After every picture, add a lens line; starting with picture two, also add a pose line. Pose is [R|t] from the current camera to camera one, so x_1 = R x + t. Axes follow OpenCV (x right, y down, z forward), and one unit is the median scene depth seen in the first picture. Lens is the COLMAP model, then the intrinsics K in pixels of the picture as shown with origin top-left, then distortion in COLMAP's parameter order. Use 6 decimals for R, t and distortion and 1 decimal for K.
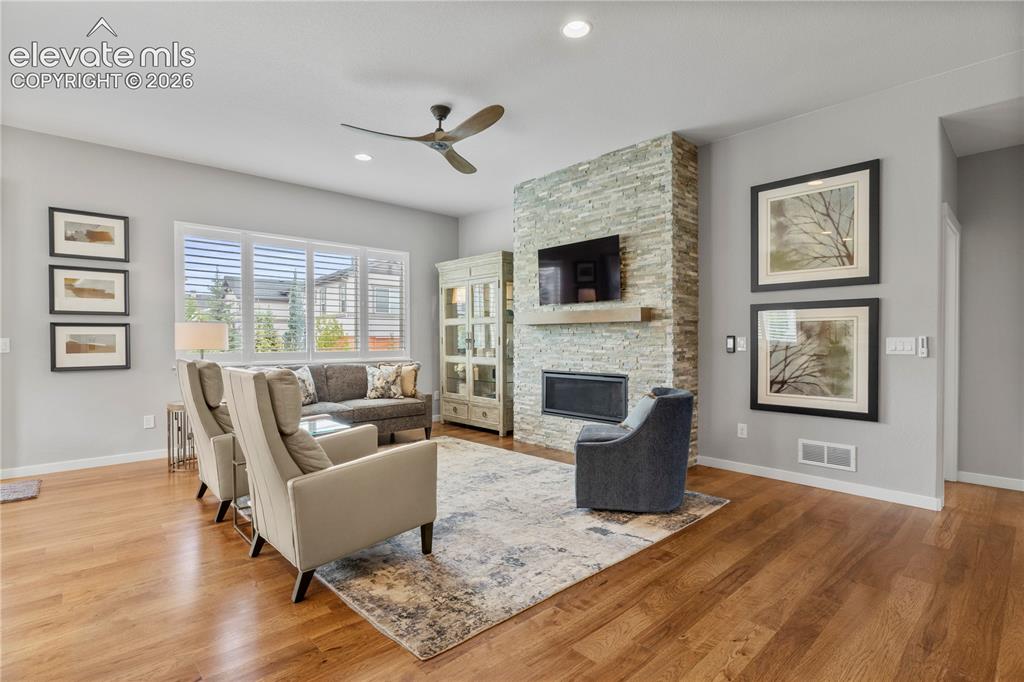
lens RADIAL K [[498.4, 0, 510.1], [0, 498.4, 342.4], [0, 0, 1]] dist [-0.001672, -0.000522]
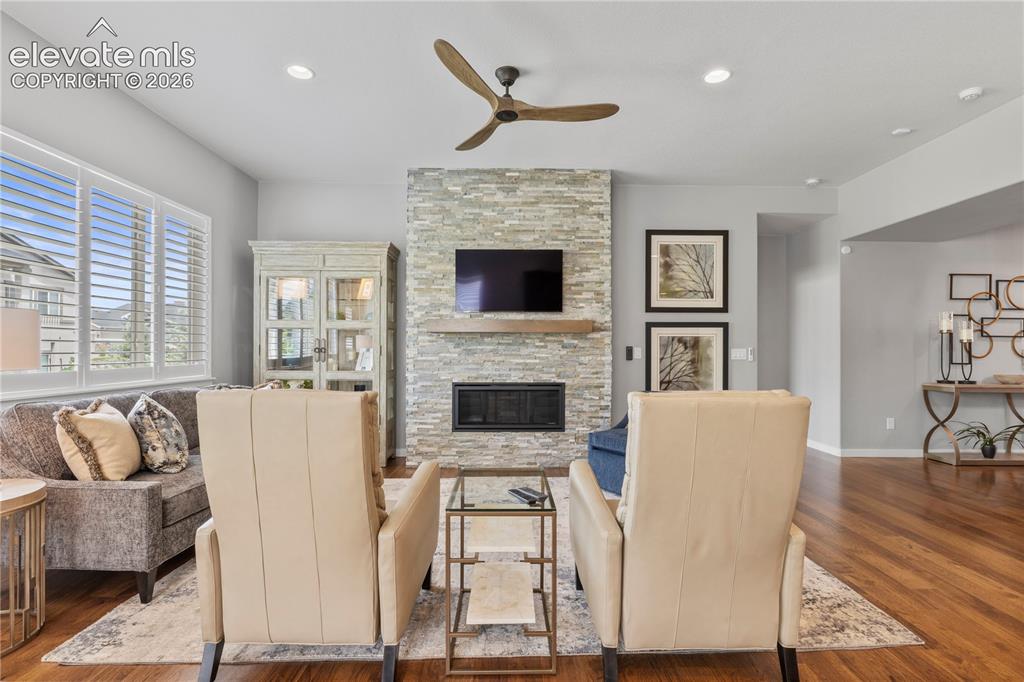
lens RADIAL K [[498.4, 0, 515.2], [0, 498.4, 345.8], [0, 0, 1]] dist [-0.001672, -0.000522]
pose [[0.663840, 0.007587, 0.747836, -0.649892], [0.000552, 0.999943, -0.010635, -0.002127], [-0.747875, 0.007473, 0.663798, 0.385176]]
